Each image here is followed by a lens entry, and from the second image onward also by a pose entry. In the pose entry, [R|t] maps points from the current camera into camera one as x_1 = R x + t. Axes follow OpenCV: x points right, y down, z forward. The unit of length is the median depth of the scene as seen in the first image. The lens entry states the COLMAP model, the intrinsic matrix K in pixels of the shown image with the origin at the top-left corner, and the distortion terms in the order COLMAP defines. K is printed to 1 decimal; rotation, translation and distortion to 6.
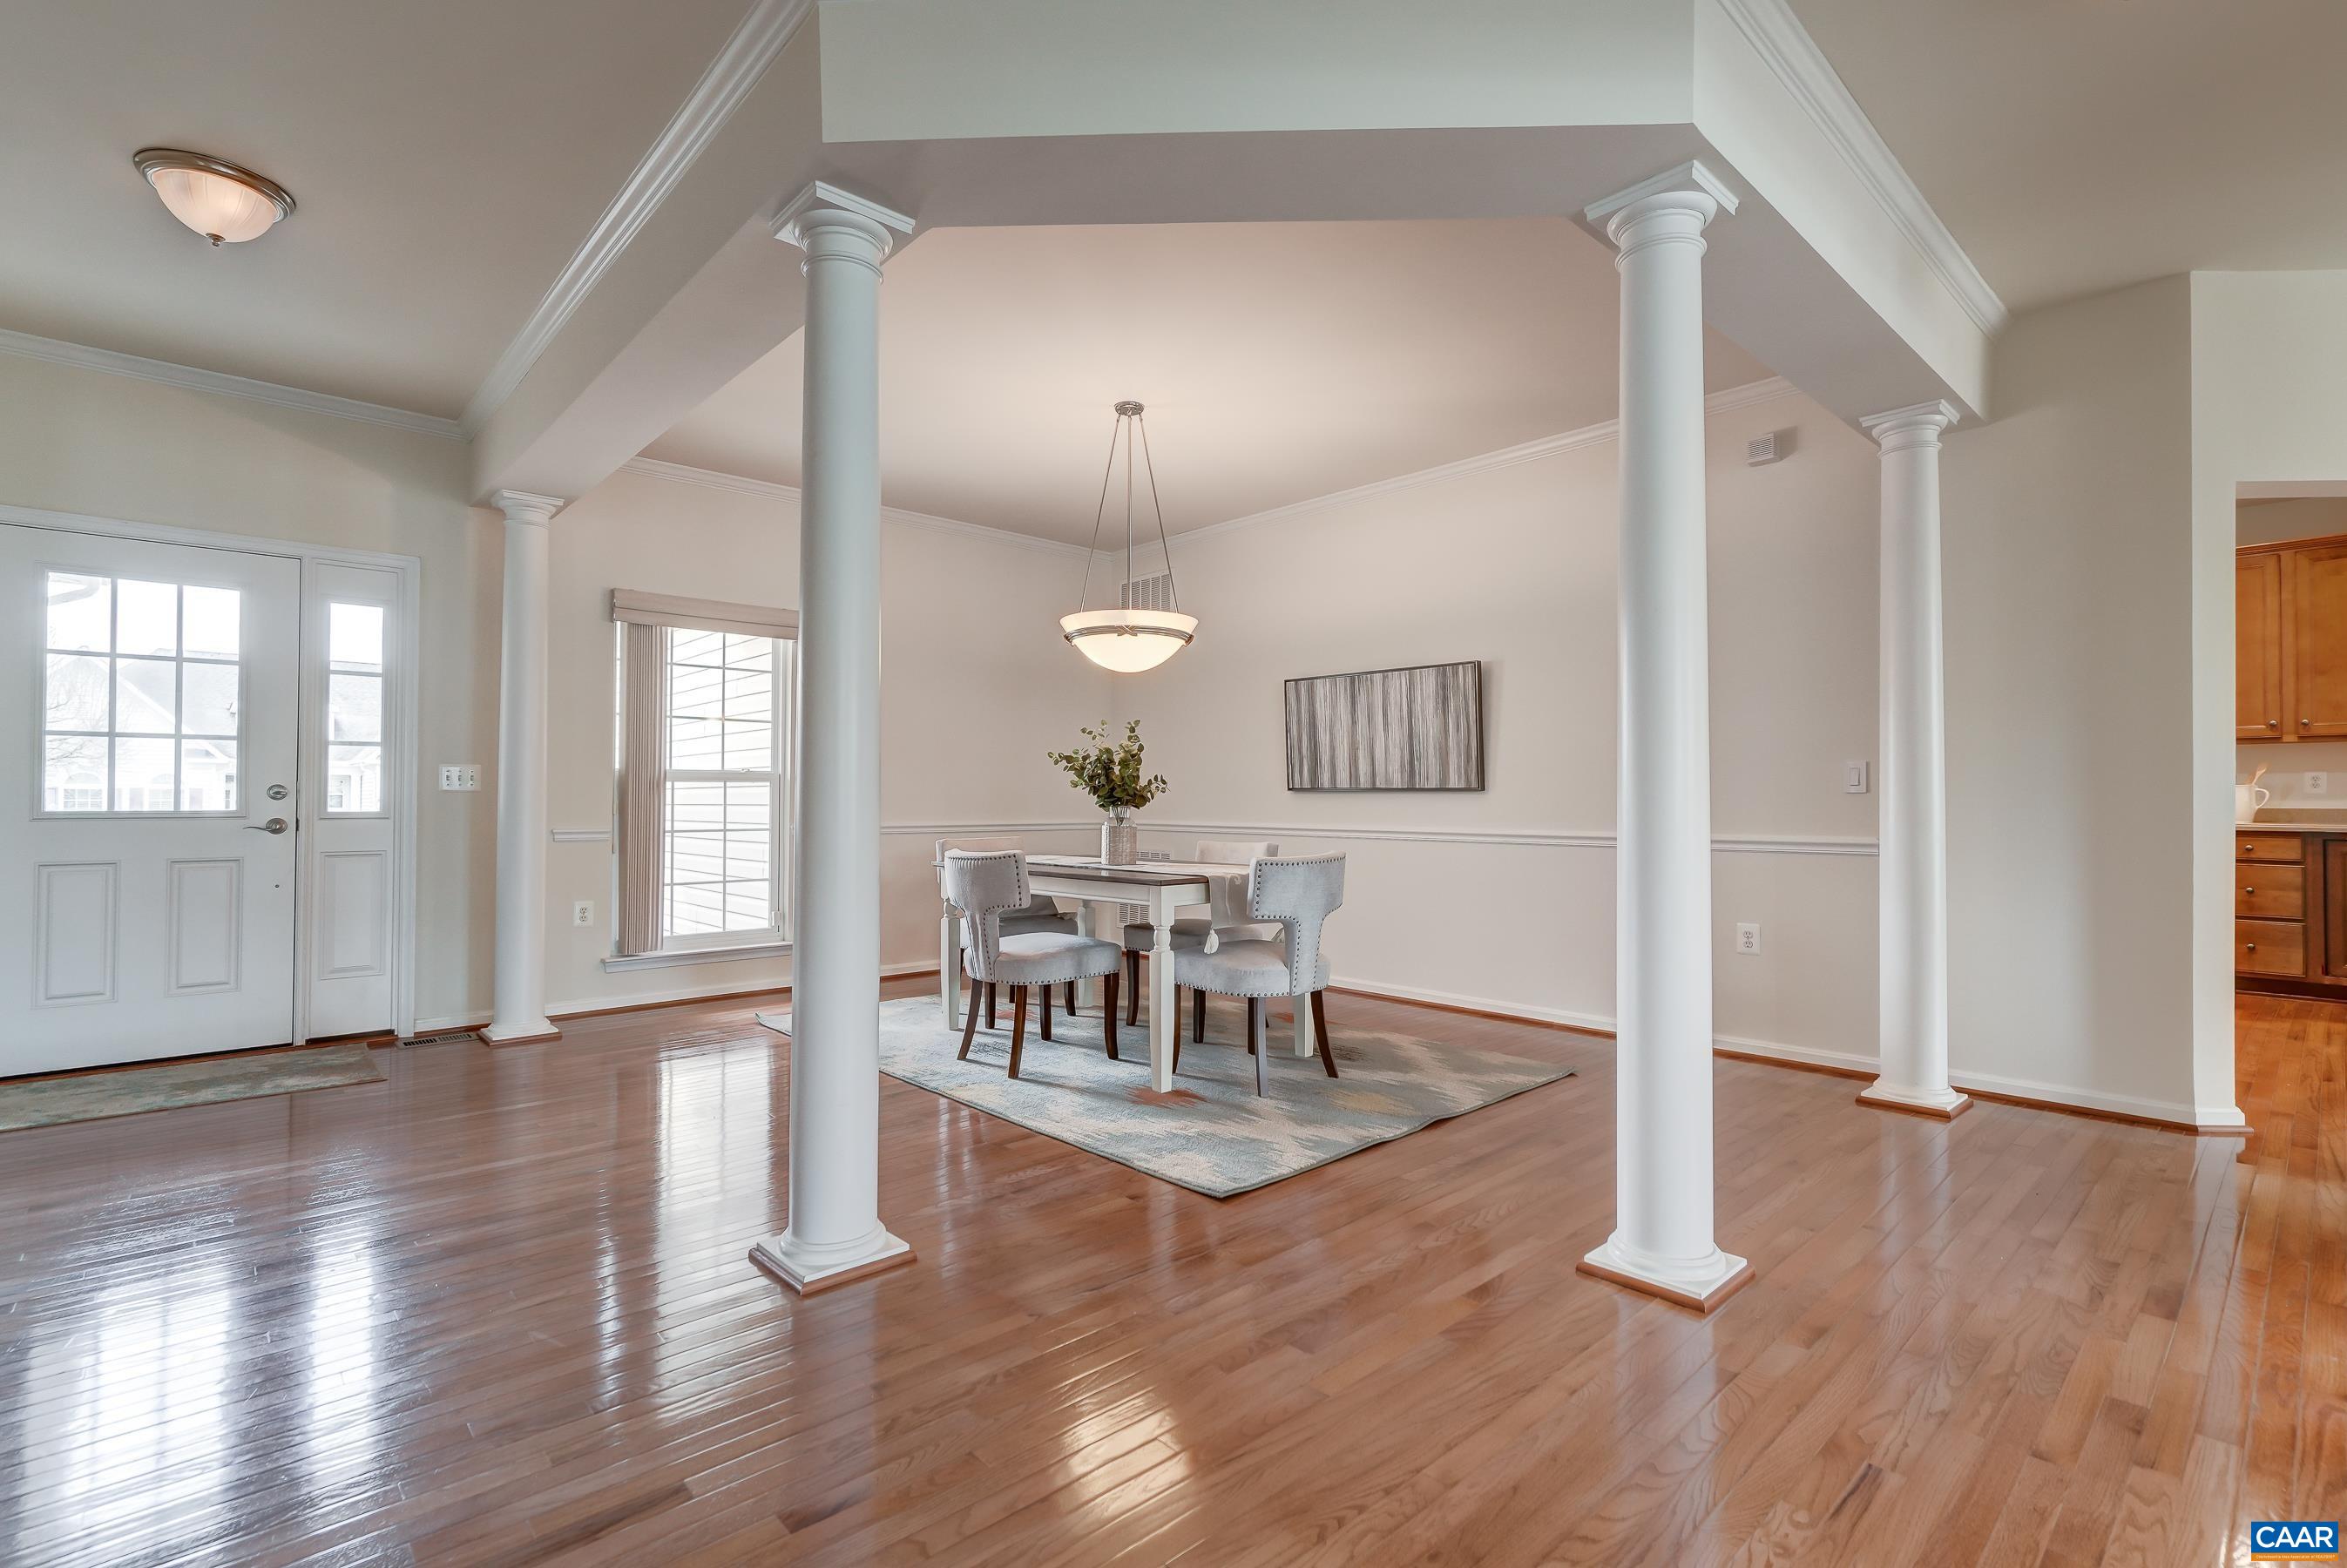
lens RADIAL K [[1115.7, 0, 1153.3], [0, 1115.7, 780.5], [0, 0, 1]] dist [-0.000612, 0.002941]
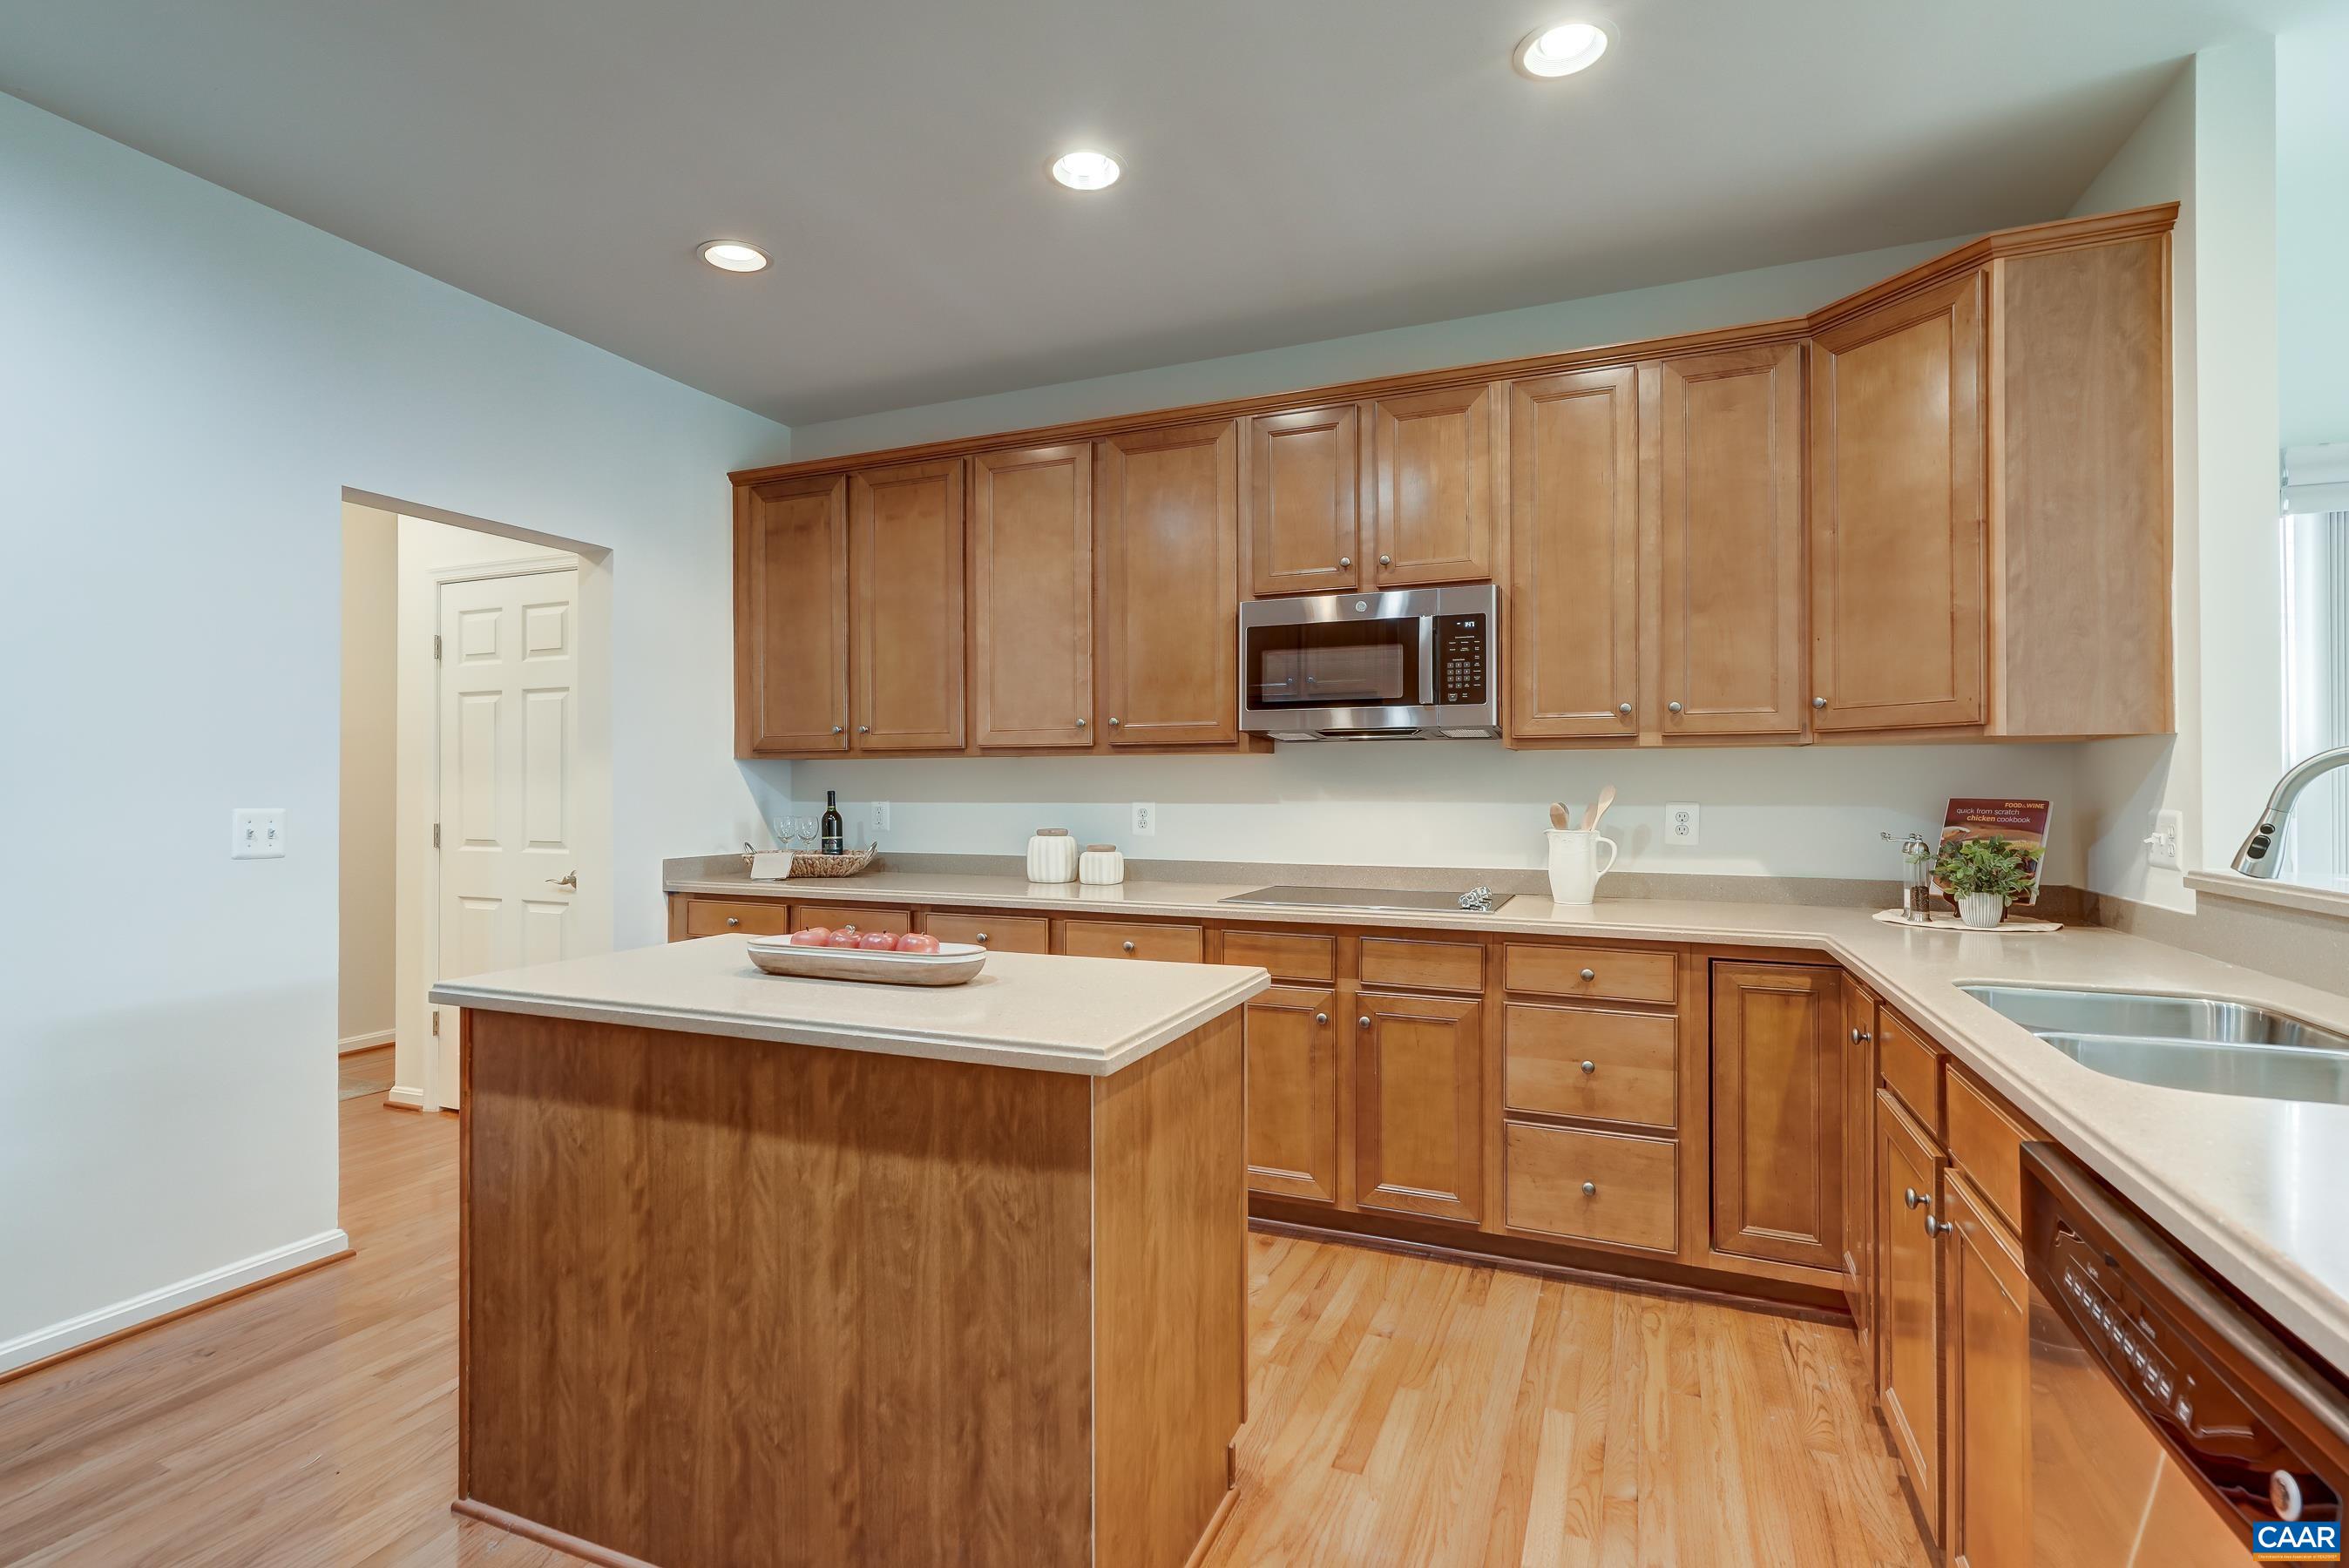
lens RADIAL K [[1116.6, 0, 1180.1], [0, 1116.6, 782.8], [0, 0, 1]] dist [-0.000612, 0.002941]
pose [[0.907800, 0.003475, 0.419390, 0.626447], [-0.006920, 0.999954, 0.006695, -0.020251], [-0.419347, -0.008980, 0.907782, 0.645472]]
